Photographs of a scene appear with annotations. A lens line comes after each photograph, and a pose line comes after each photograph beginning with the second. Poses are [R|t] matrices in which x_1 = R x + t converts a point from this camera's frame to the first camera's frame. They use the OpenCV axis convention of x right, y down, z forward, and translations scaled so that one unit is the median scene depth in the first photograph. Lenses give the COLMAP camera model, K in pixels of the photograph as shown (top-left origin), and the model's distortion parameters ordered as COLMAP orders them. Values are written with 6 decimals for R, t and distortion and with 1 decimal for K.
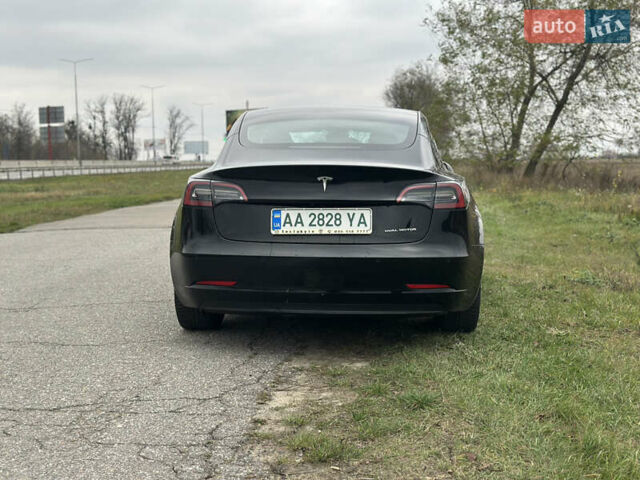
lens RADIAL K [[884.8, 0, 320.0], [0, 884.8, 240.0], [0, 0, 1]] dist [0.154748, 0.017112]
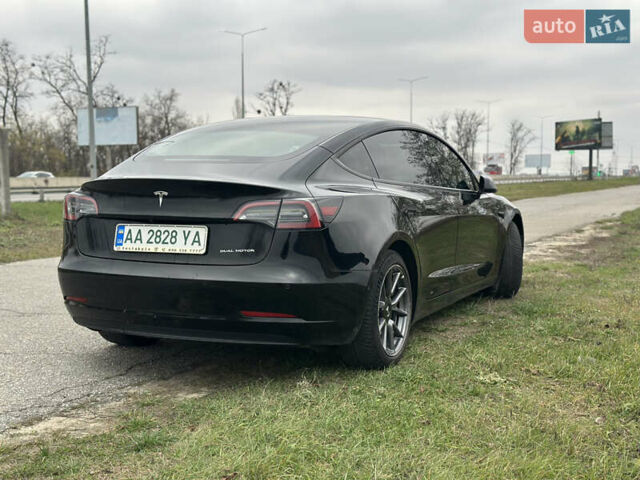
lens RADIAL K [[884.8, 0, 320.0], [0, 884.8, 240.0], [0, 0, 1]] dist [0.154748, 0.017112]
pose [[0.923161, 0.029430, -0.383286, 0.518277], [-0.035468, 0.999333, -0.008694, -0.017492], [0.382774, 0.021620, 0.923589, 0.195291]]
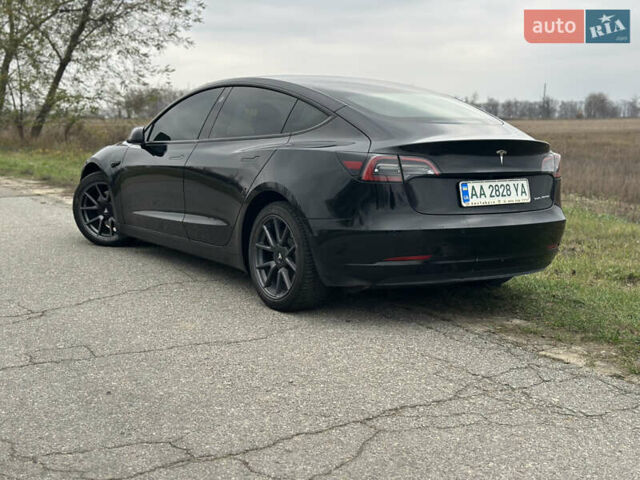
lens RADIAL K [[884.8, 0, 320.0], [0, 884.8, 240.0], [0, 0, 1]] dist [0.154748, 0.017112]
pose [[0.801620, -0.067309, 0.594032, -0.809855], [0.038349, 0.997385, 0.061262, -0.037631], [-0.596602, -0.026329, 0.802105, 0.262855]]
